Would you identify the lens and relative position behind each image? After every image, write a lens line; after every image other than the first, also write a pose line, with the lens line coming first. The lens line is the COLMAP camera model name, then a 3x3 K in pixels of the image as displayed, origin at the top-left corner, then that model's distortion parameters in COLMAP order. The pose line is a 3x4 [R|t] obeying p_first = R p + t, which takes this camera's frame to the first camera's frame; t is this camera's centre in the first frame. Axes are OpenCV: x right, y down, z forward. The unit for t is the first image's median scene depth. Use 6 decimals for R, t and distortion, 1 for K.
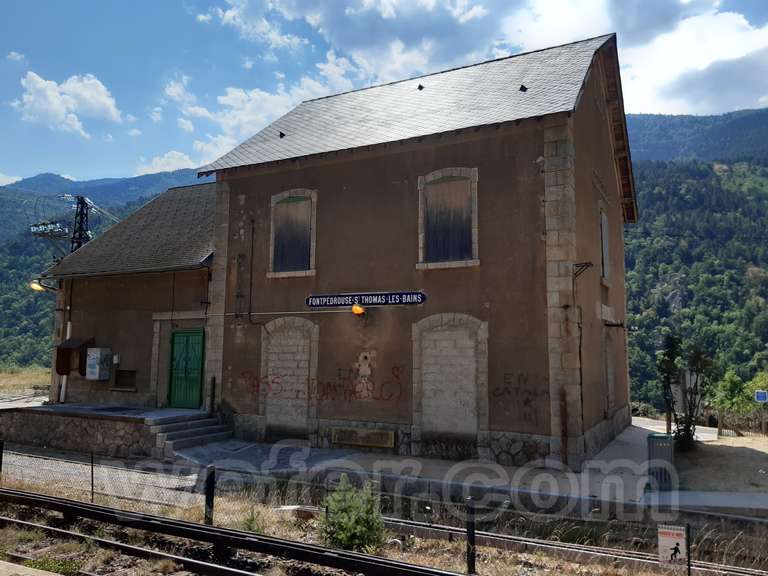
lens RADIAL K [[598.1, 0, 384.0], [0, 598.1, 288.0], [0, 0, 1]] dist [0.094489, -0.186072]
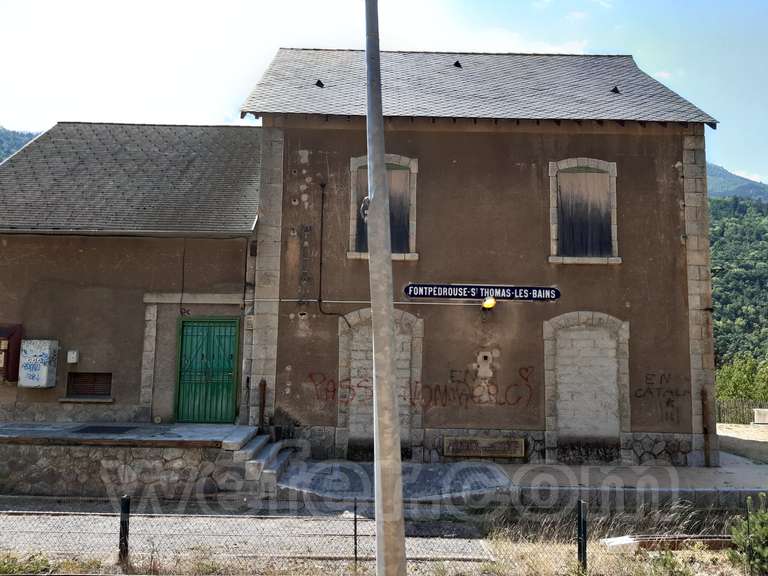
lens RADIAL K [[598.1, 0, 384.0], [0, 598.1, 288.0], [0, 0, 1]] dist [0.094489, -0.186072]
pose [[0.883295, 0.050552, 0.466085, -0.566273], [-0.059738, 0.998202, 0.004945, 0.017629], [-0.464996, -0.032211, 0.884726, 0.276956]]
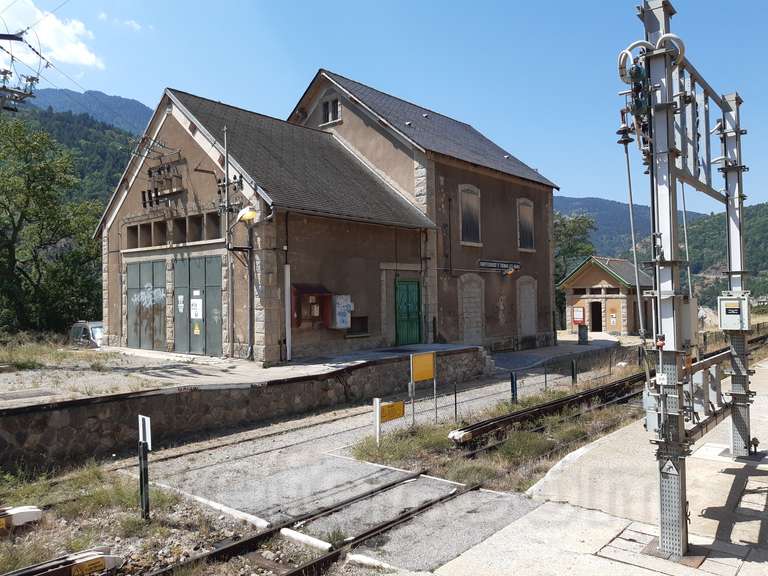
lens RADIAL K [[598.1, 0, 384.0], [0, 598.1, 288.0], [0, 0, 1]] dist [0.094489, -0.186072]
pose [[0.236002, 0.004104, 0.971744, -1.714114], [-0.090195, 0.995767, 0.017700, 0.081321], [-0.967558, -0.091824, 0.235373, 0.896462]]
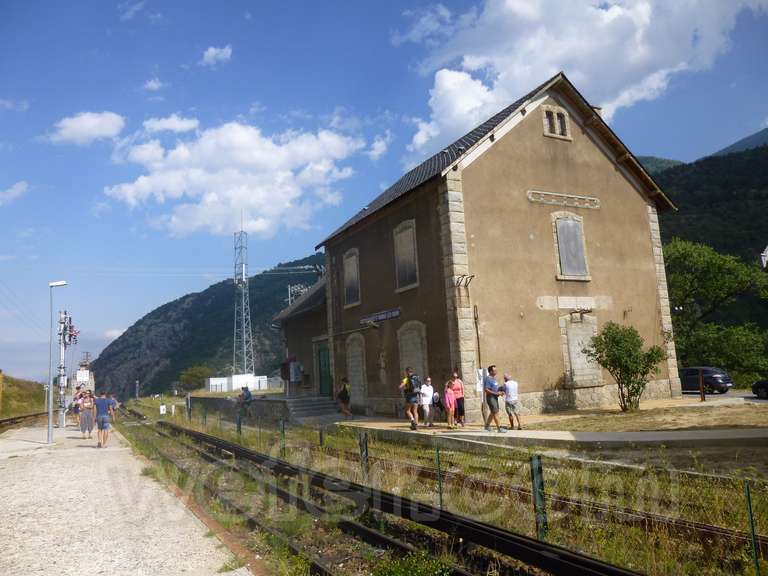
lens RADIAL K [[592.3, 0, 384.0], [0, 592.3, 288.0], [0, 0, 1]] dist [0.001328, 0.000275]
pose [[0.815493, -0.141319, -0.561249, 0.795768], [0.126996, 0.989791, -0.064699, 0.043953], [0.564662, -0.018514, 0.825114, -0.201832]]
